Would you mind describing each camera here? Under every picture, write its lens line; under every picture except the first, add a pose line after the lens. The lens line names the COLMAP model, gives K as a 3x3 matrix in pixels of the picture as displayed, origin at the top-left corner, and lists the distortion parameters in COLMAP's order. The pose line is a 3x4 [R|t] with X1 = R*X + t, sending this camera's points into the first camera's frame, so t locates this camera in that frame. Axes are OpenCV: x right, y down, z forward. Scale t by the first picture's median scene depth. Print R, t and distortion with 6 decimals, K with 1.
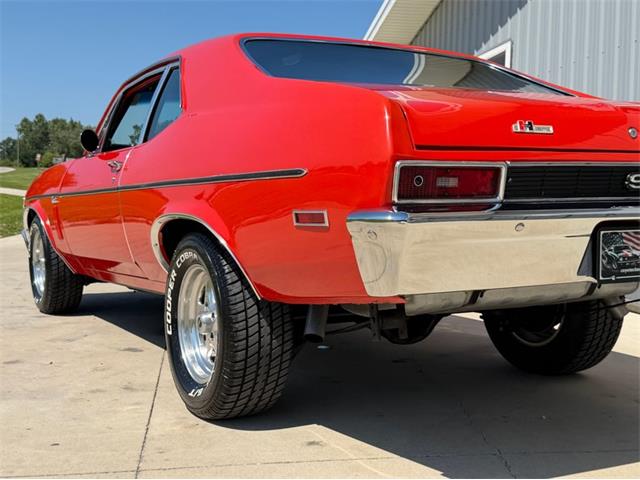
lens RADIAL K [[841.9, 0, 320.0], [0, 841.9, 240.0], [0, 0, 1]] dist [0.220330, -0.549324]
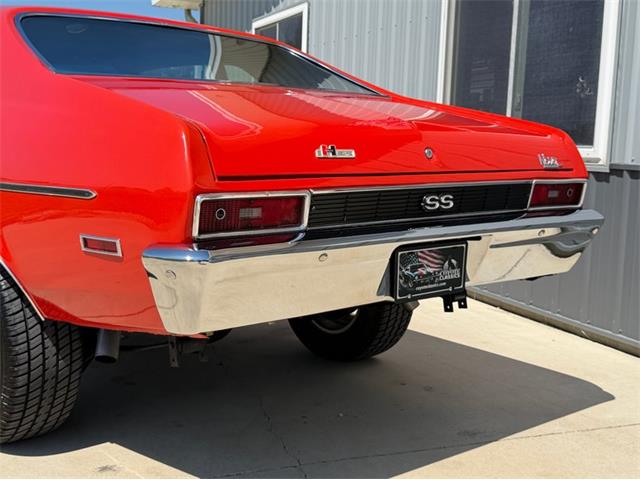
lens RADIAL K [[841.9, 0, 320.0], [0, 841.9, 240.0], [0, 0, 1]] dist [0.220330, -0.549324]
pose [[0.972048, -0.010809, 0.234534, 0.002329], [-0.006171, 0.997418, 0.071547, -0.080142], [-0.234701, -0.070994, 0.969472, 0.043951]]
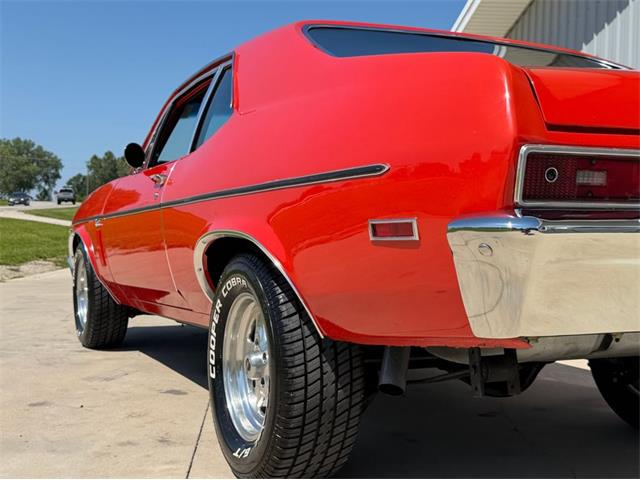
lens RADIAL K [[841.9, 0, 320.0], [0, 841.9, 240.0], [0, 0, 1]] dist [0.220330, -0.549324]
pose [[0.997402, 0.010609, -0.071246, -0.018129], [-0.013699, 0.998980, -0.043026, 0.012960], [0.070717, 0.043891, 0.996530, 0.206163]]
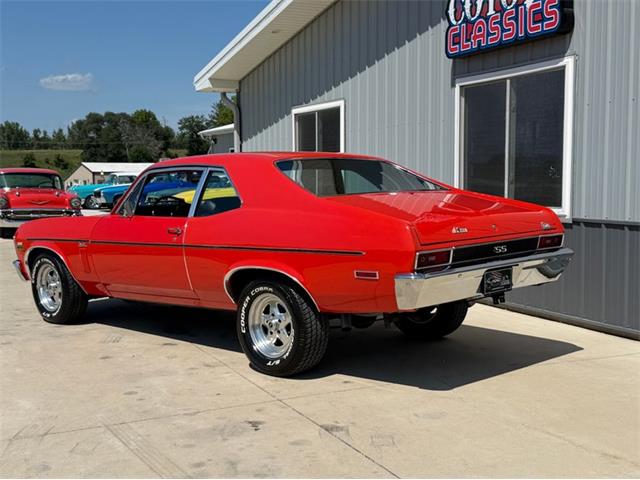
lens RADIAL K [[841.9, 0, 320.0], [0, 841.9, 240.0], [0, 0, 1]] dist [0.220330, -0.549324]
pose [[0.958654, -0.043310, 0.281260, -0.594236], [0.035920, 0.998862, 0.031379, -0.151915], [-0.282299, -0.019979, 0.959119, -0.846919]]
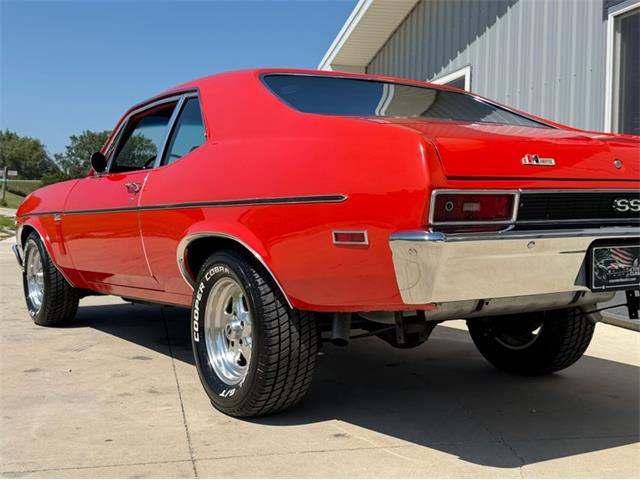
lens RADIAL K [[841.9, 0, 320.0], [0, 841.9, 240.0], [0, 0, 1]] dist [0.220330, -0.549324]
pose [[0.997680, -0.002993, 0.068010, -0.107162], [0.003975, 0.999890, -0.014305, -0.004518], [-0.067960, 0.014542, 0.997582, -0.126695]]
